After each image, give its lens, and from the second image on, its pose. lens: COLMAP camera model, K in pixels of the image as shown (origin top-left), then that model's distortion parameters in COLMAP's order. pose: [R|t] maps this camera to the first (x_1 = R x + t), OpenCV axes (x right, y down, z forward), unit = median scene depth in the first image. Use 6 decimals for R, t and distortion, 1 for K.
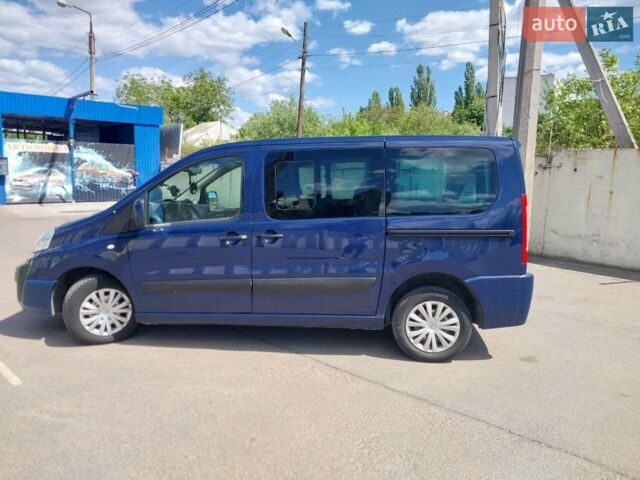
lens RADIAL K [[503.0, 0, 320.0], [0, 503.0, 240.0], [0, 0, 1]] dist [-0.000432, -0.055927]
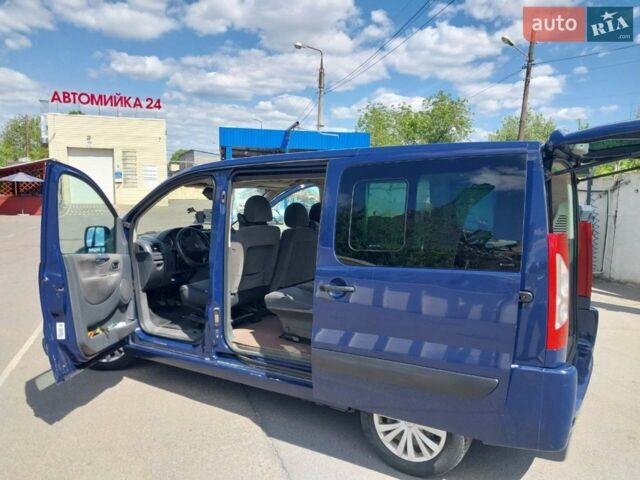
lens RADIAL K [[503.0, 0, 320.0], [0, 503.0, 240.0], [0, 0, 1]] dist [-0.000432, -0.055927]
pose [[0.863466, 0.037671, -0.502998, 0.103046], [-0.060797, 0.997710, -0.029645, -0.011386], [0.500729, 0.056178, 0.863779, 0.074371]]
